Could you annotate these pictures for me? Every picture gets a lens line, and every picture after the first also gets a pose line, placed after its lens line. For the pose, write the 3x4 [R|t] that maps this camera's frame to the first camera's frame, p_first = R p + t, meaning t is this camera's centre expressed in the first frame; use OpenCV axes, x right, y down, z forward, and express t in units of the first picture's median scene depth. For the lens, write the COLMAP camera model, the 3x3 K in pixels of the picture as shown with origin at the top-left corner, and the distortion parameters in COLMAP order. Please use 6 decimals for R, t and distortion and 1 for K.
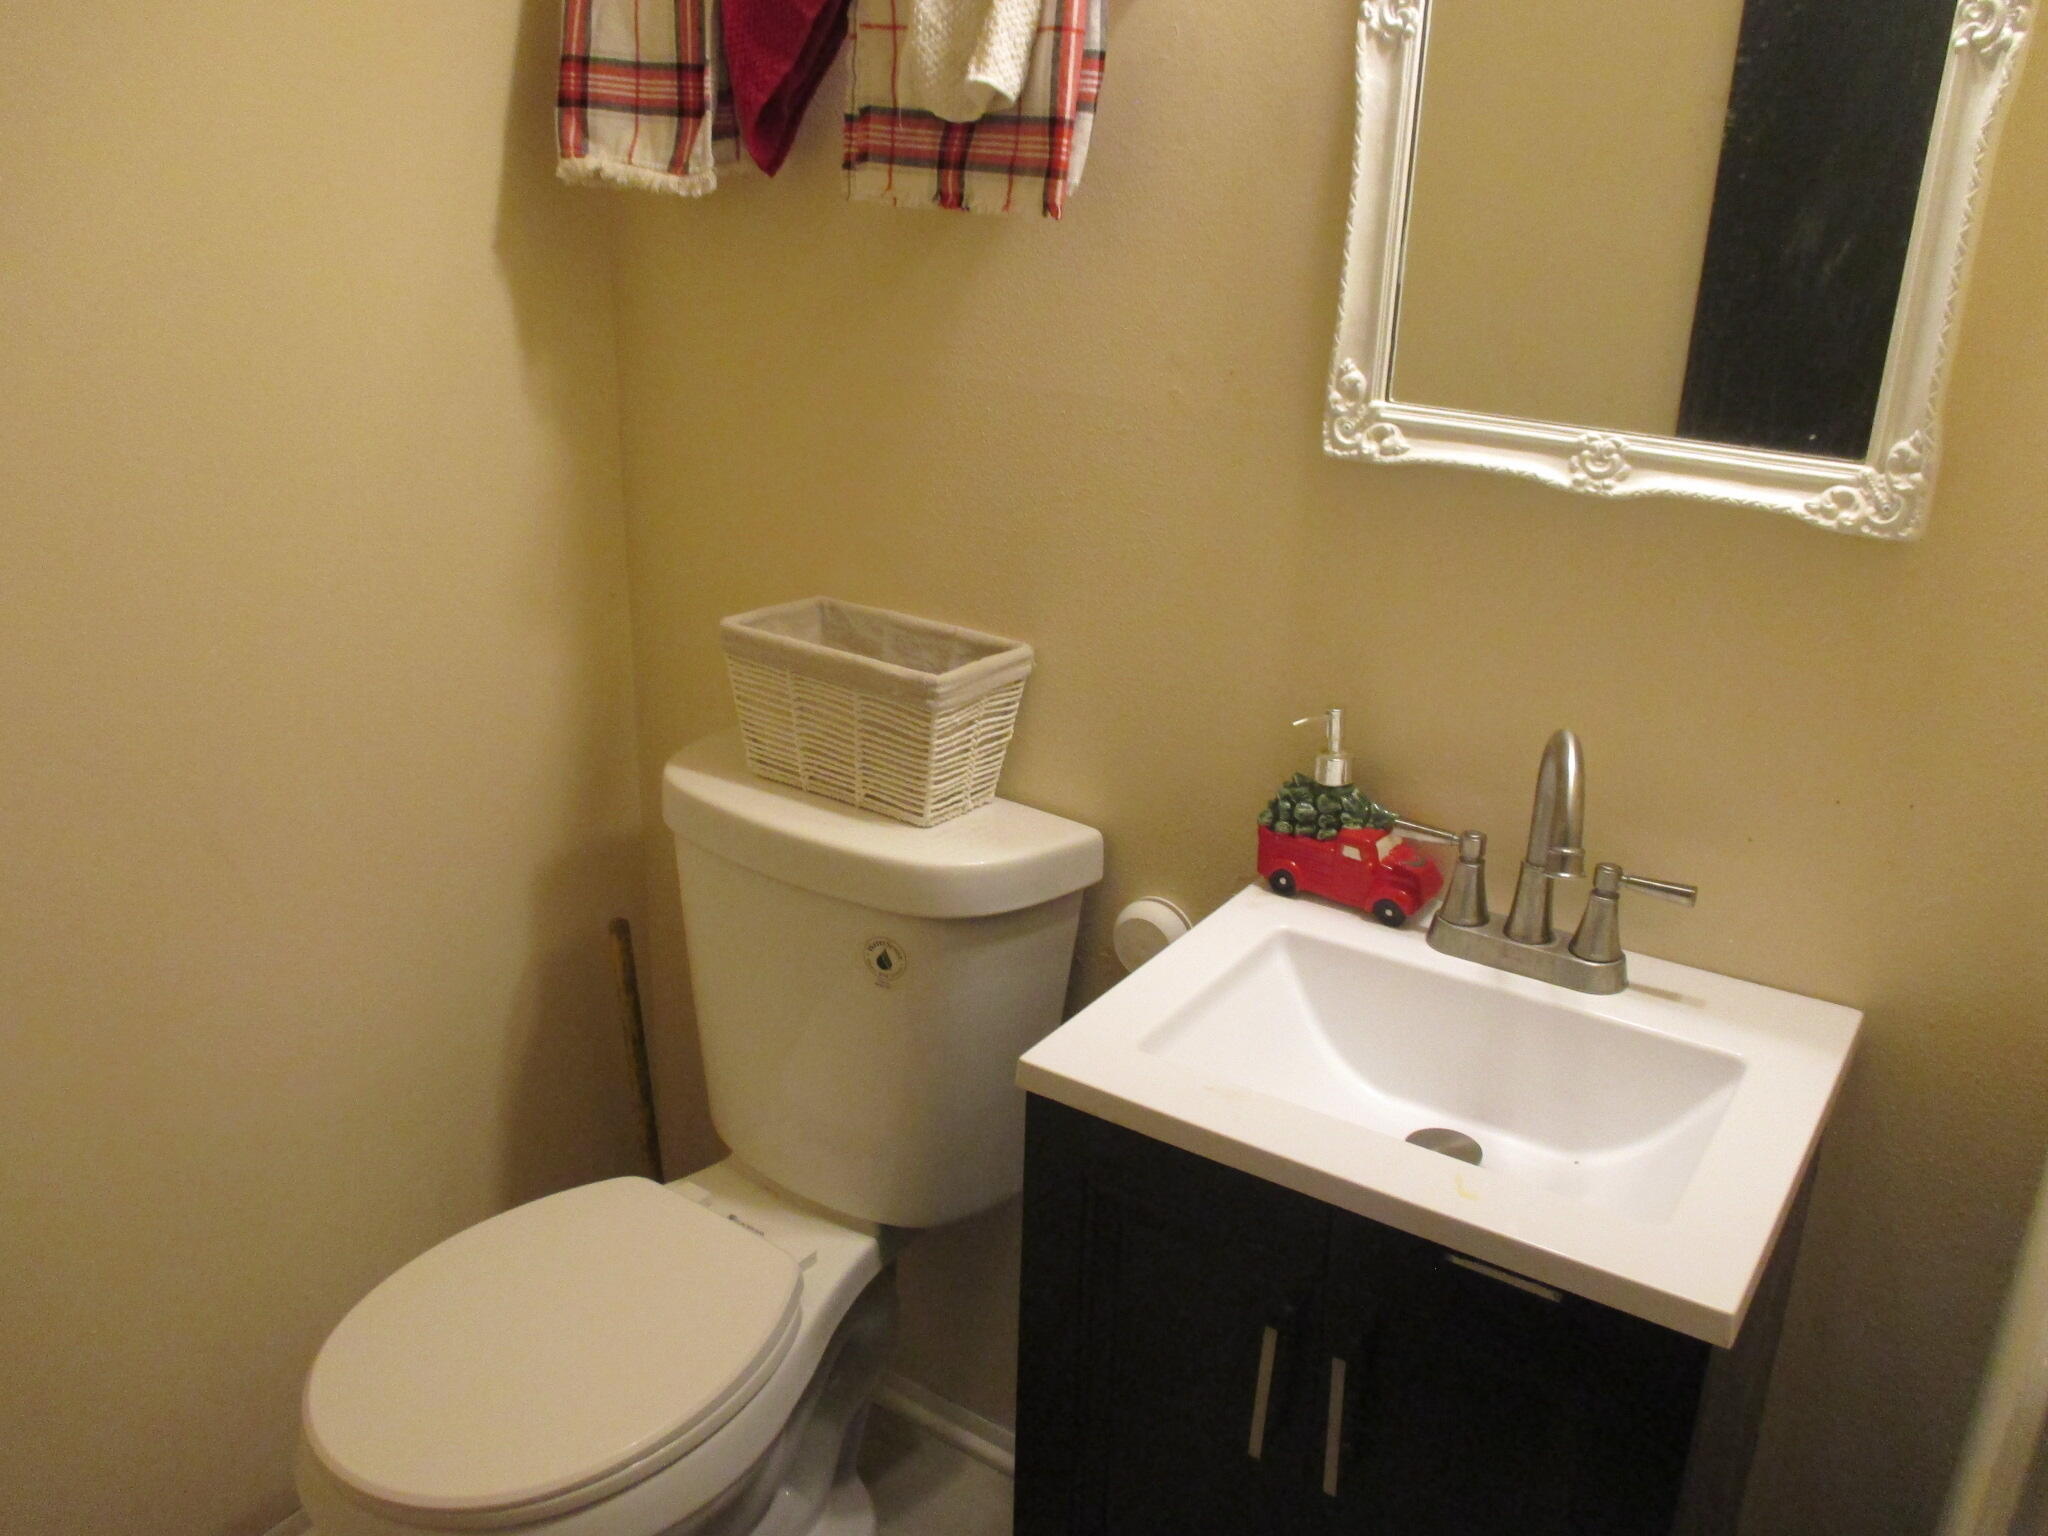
lens RADIAL K [[1700.0, 0, 1017.1], [0, 1700.0, 768.4], [0, 0, 1]] dist [-0.033393, 0.013059]
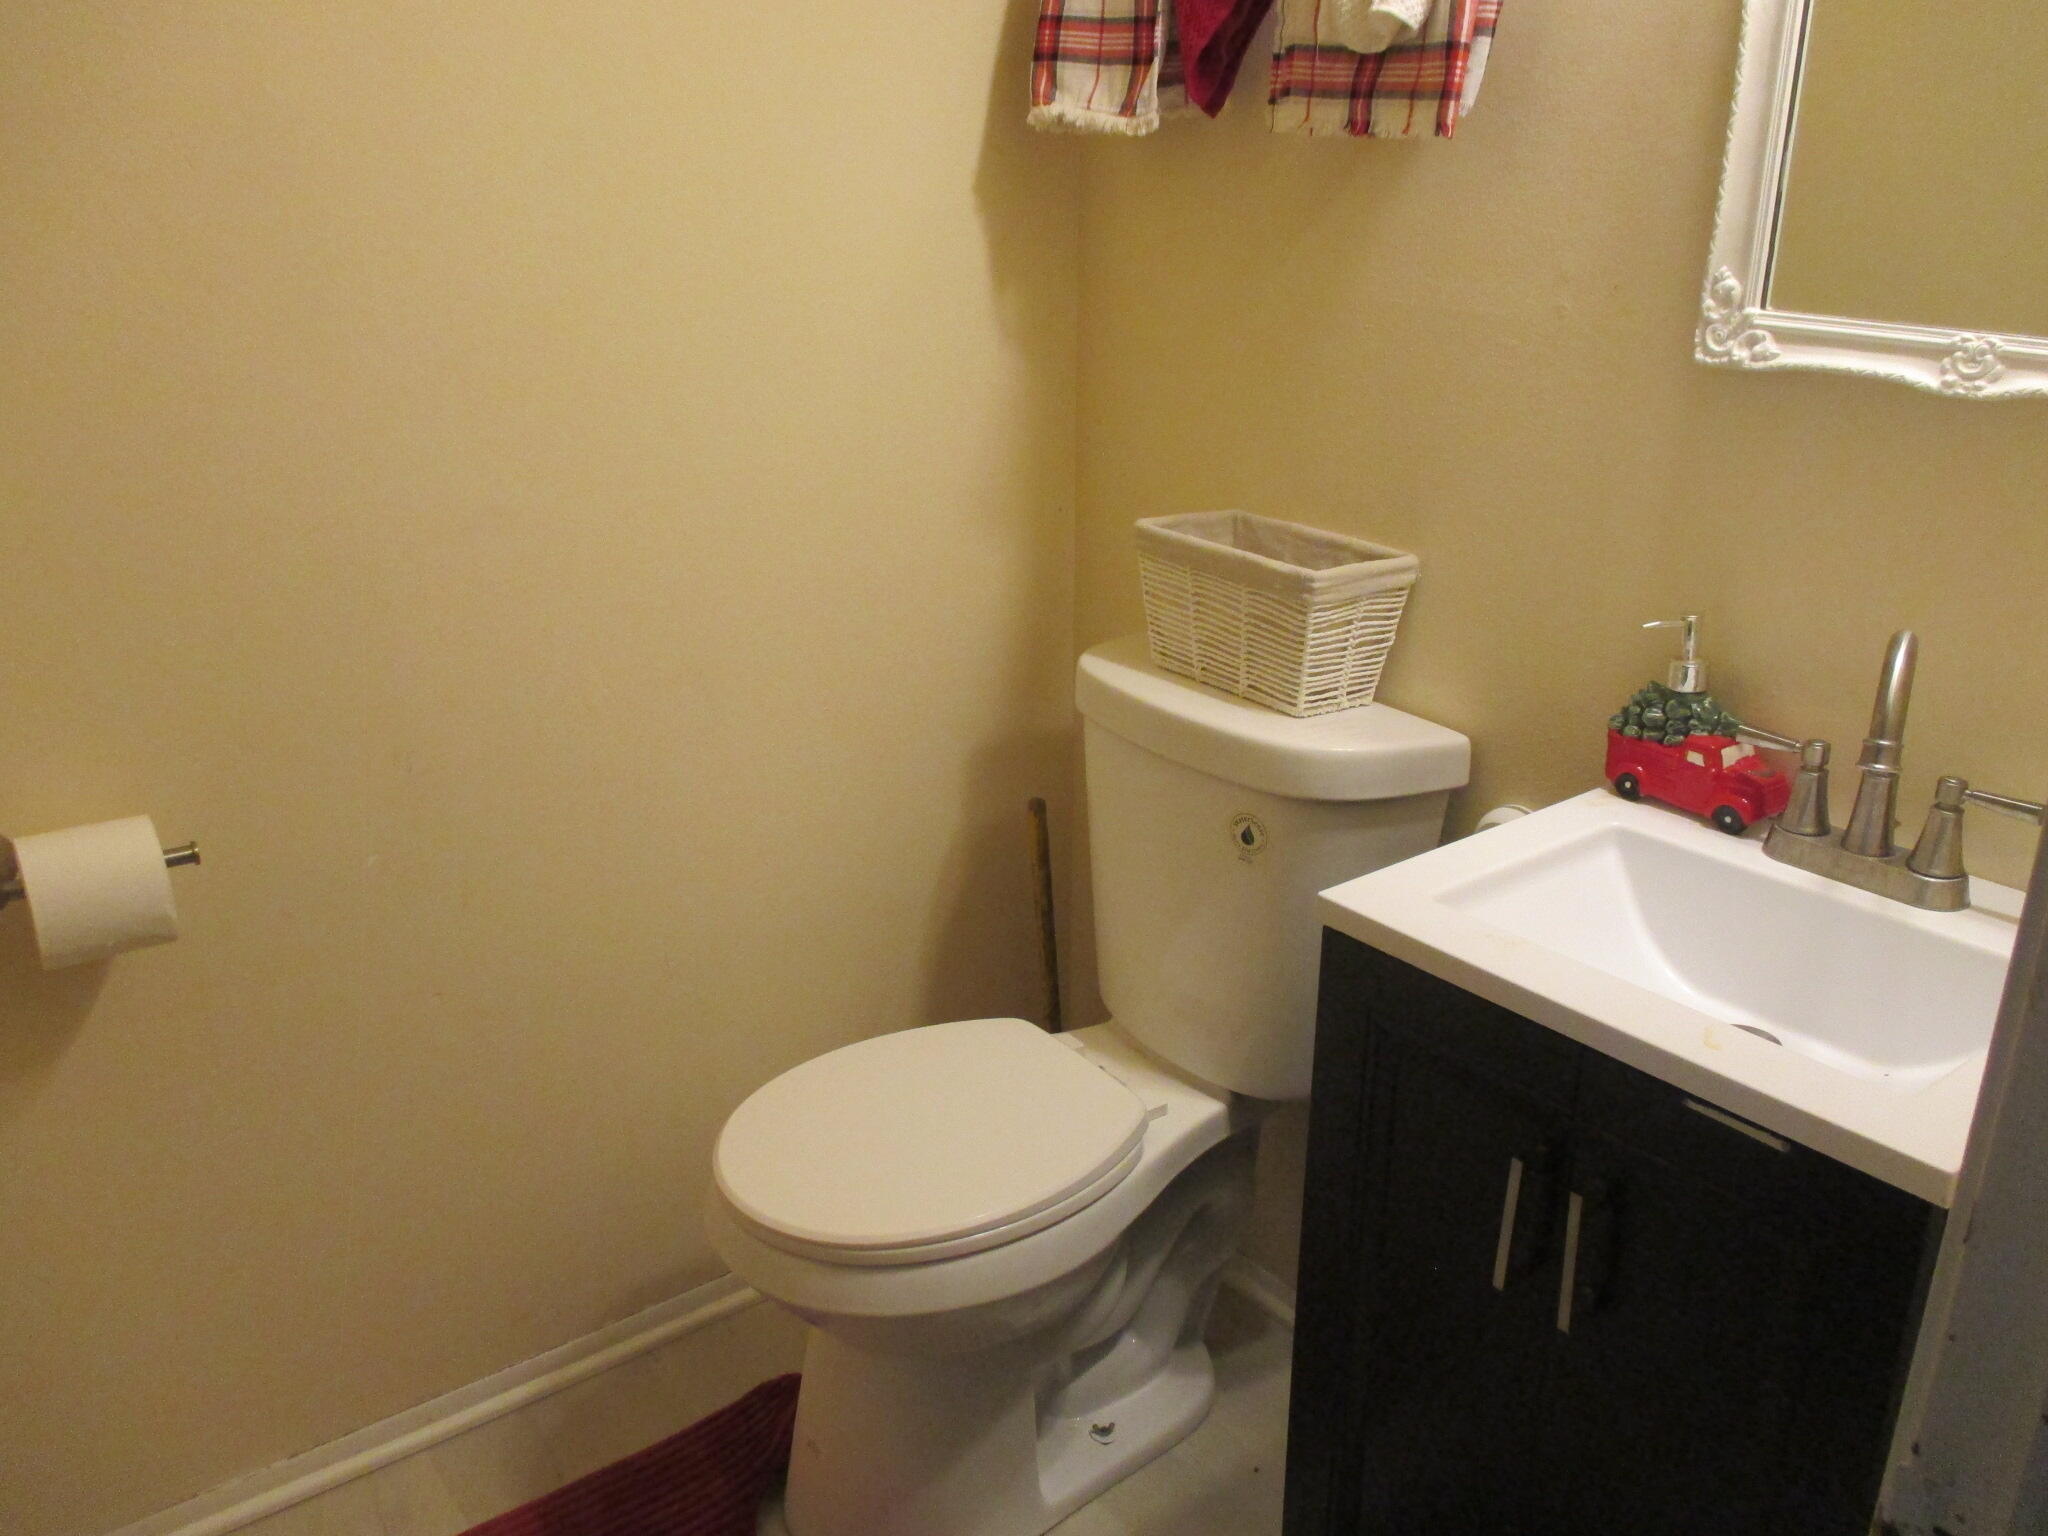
lens RADIAL K [[1700.0, 0, 1017.1], [0, 1700.0, 768.4], [0, 0, 1]] dist [-0.033393, 0.013059]
pose [[0.947219, 0.088336, -0.308176, 0.123313], [-0.091896, 0.995764, 0.002975, 0.088509], [0.307134, 0.025502, 0.951325, -0.081197]]
